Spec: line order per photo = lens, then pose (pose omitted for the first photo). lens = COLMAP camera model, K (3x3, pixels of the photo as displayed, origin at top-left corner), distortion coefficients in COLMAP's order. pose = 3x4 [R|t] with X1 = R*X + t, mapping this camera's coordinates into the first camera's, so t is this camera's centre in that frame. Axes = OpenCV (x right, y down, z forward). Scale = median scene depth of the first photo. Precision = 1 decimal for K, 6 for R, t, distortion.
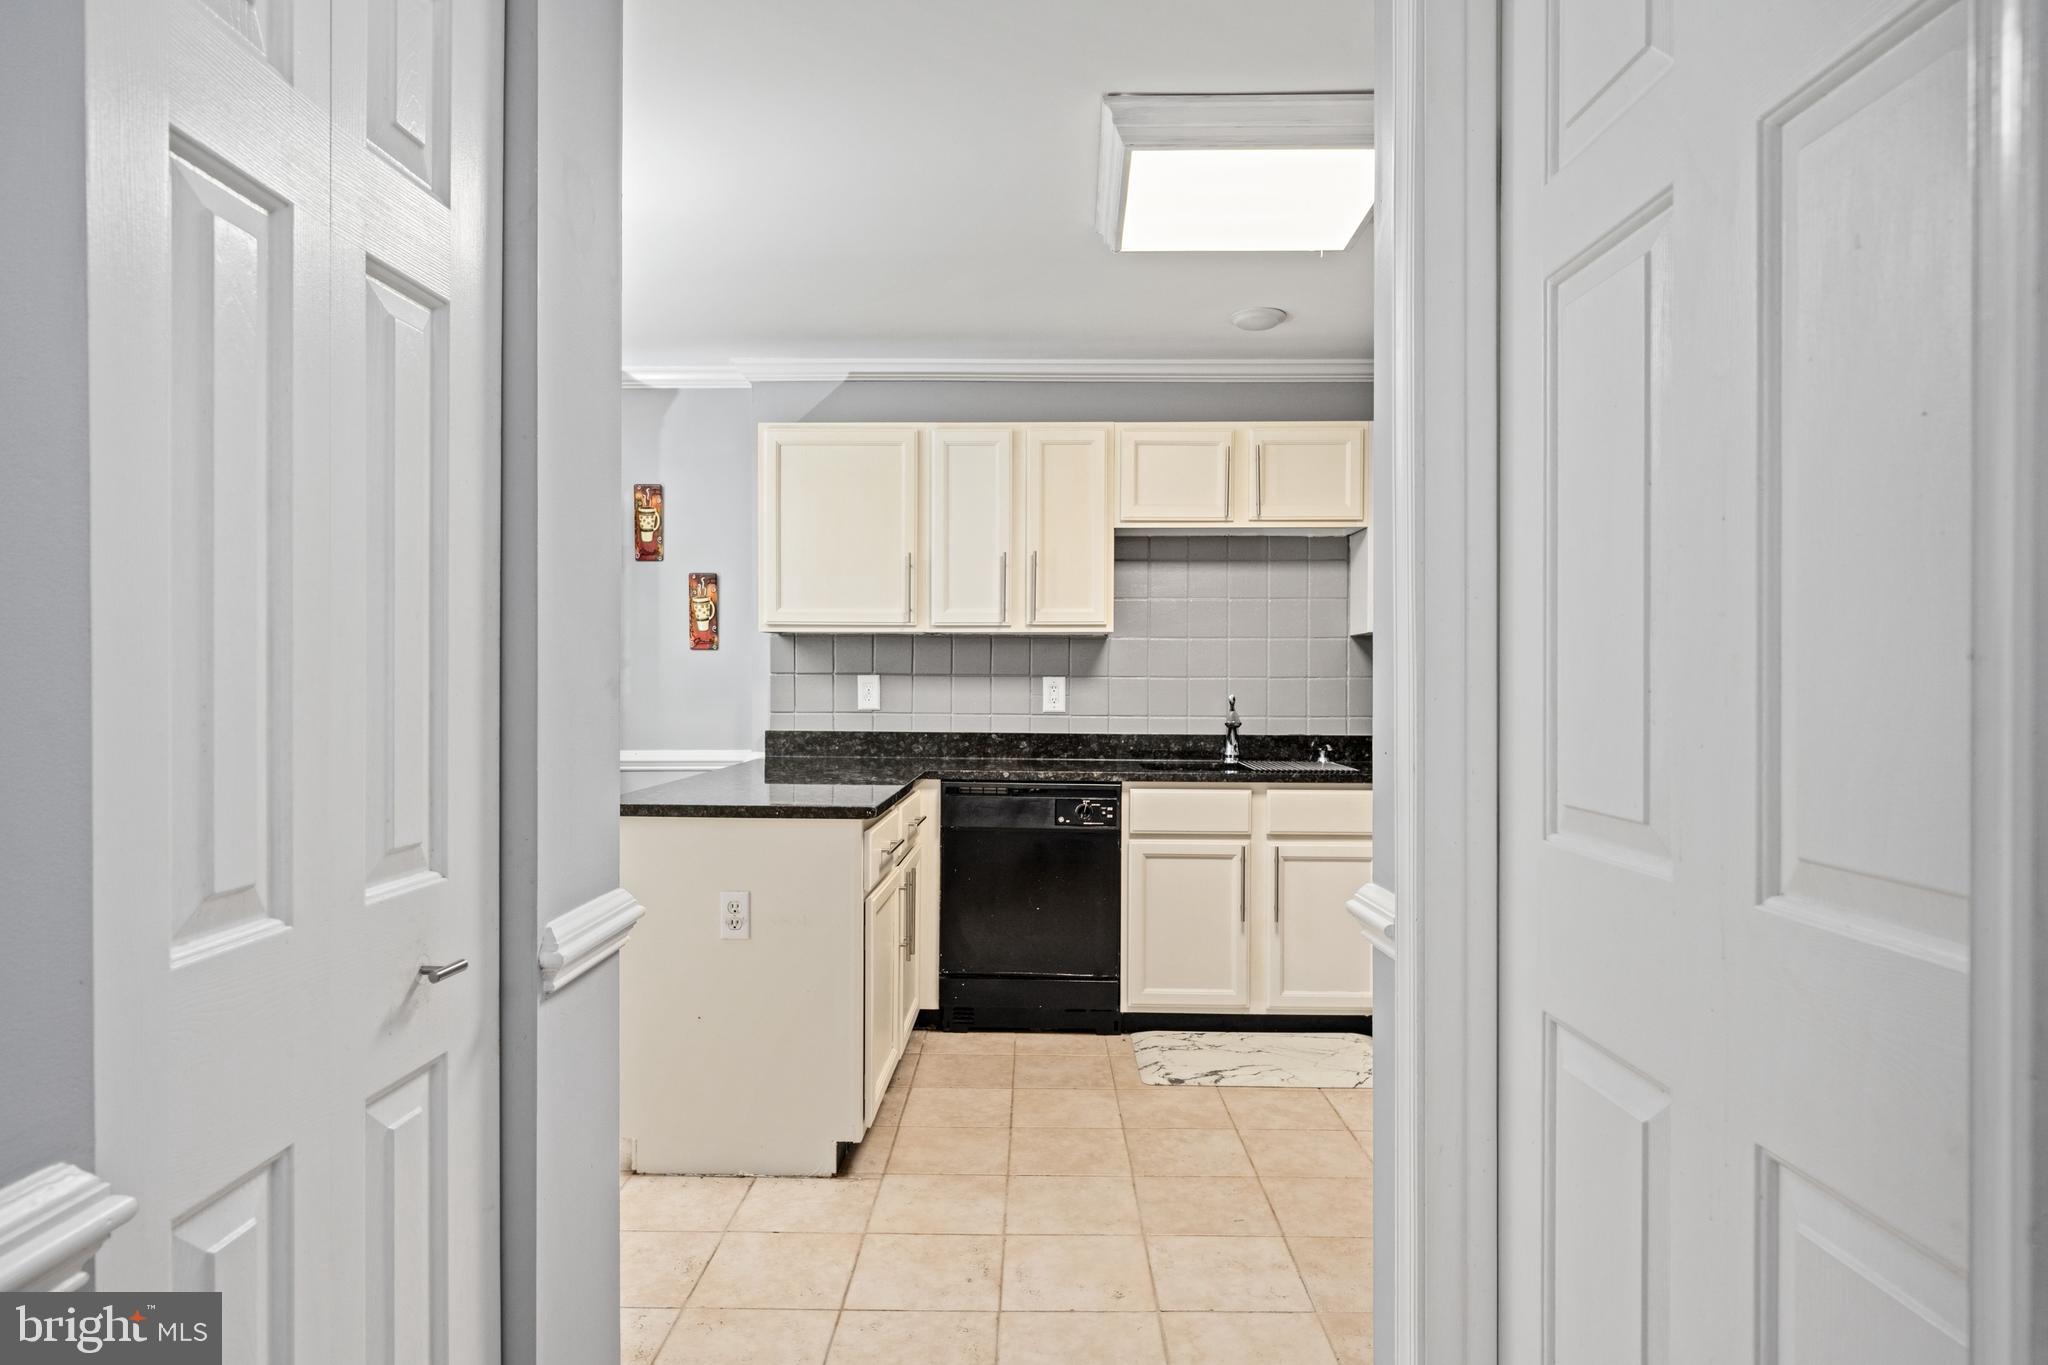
lens RADIAL K [[1167.1, 0, 1053.7], [0, 1167.1, 685.9], [0, 0, 1]] dist [0.000029, 0.000007]
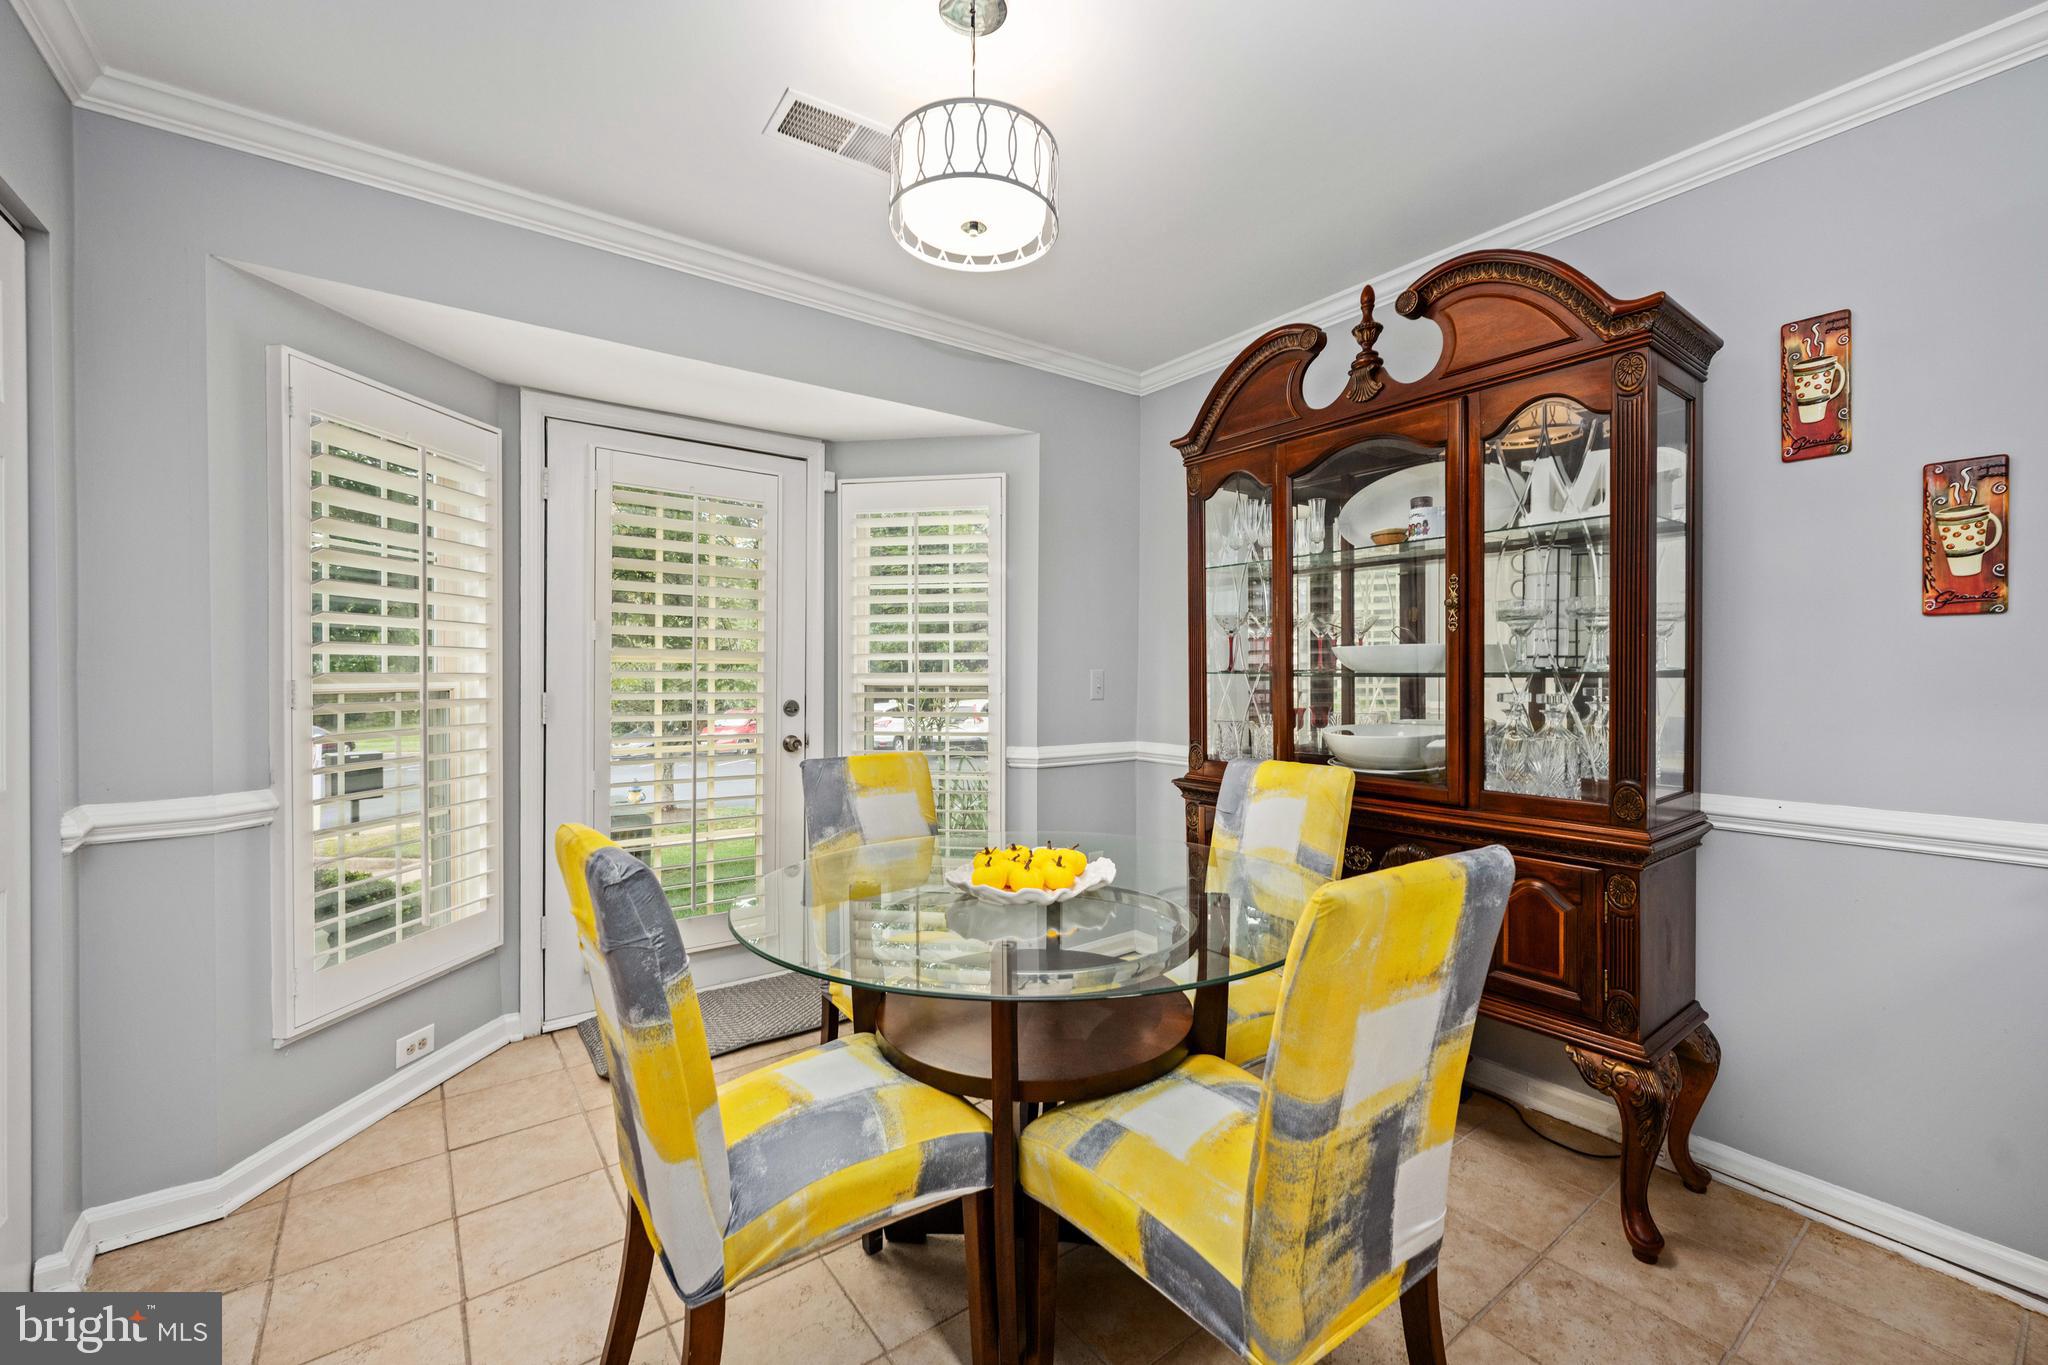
lens RADIAL K [[837.8, 0, 1020.6], [0, 837.8, 677.2], [0, 0, 1]] dist [-0.000111, -0.000005]
pose [[0.602493, 0.004645, -0.798111, -0.285555], [-0.003676, 0.999989, 0.003045, -0.004568], [0.798116, 0.001099, 0.602503, 0.517525]]
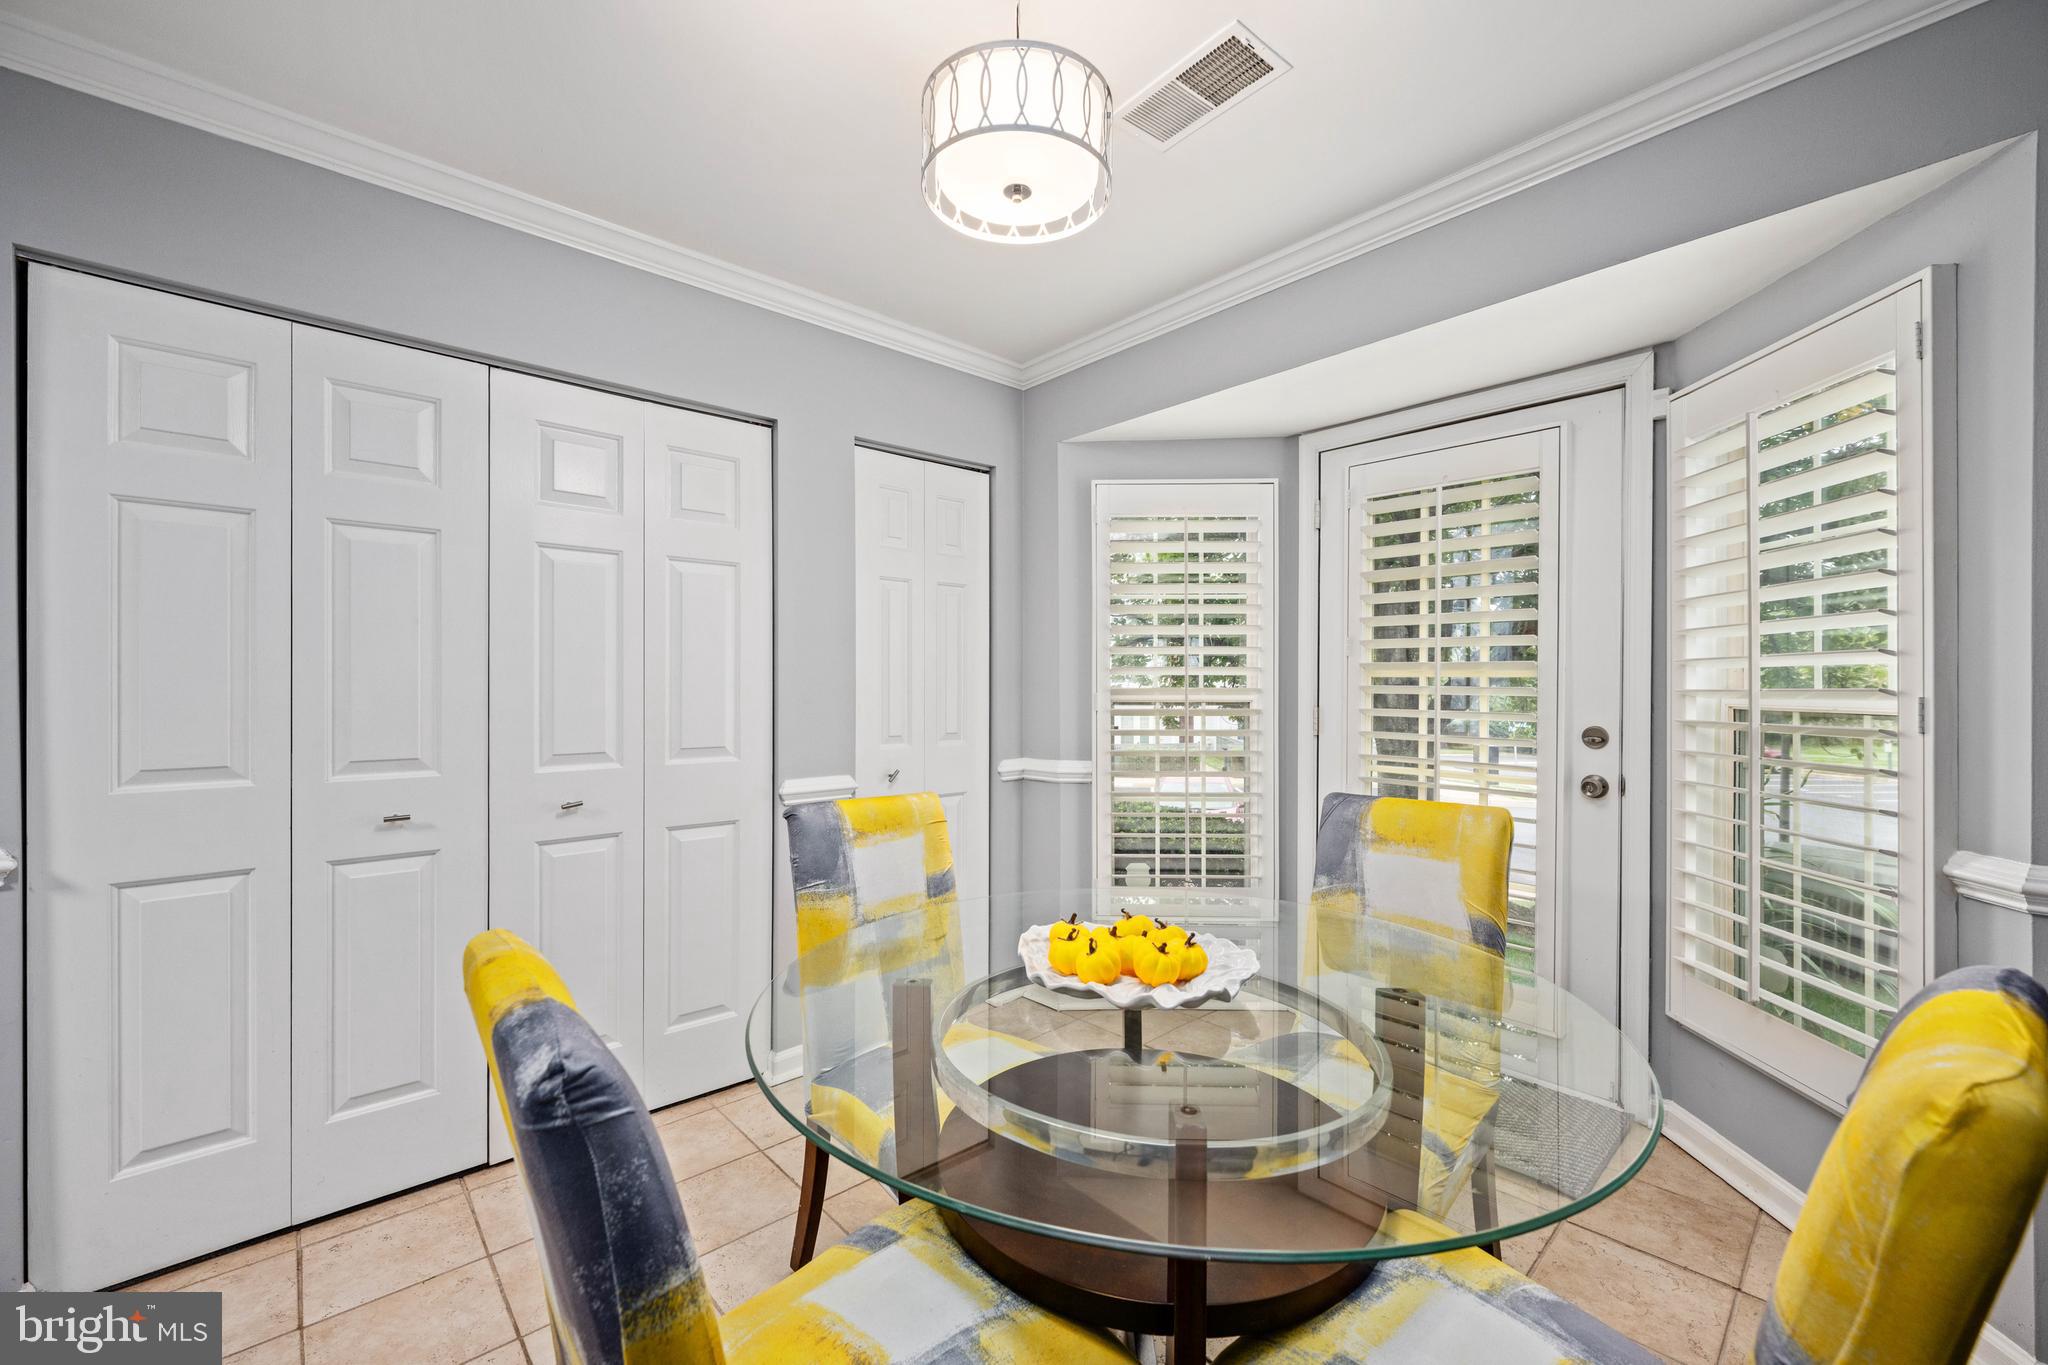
lens RADIAL K [[818.5, 0, 1024.0], [0, 818.5, 682.5], [0, 0, 1]] dist [-0.000676, -0.000121]
pose [[-0.739465, -0.001960, -0.673192, -0.378947], [-0.003295, 0.999994, 0.000708, -0.008706], [0.673187, 0.002742, -0.739467, 0.964597]]
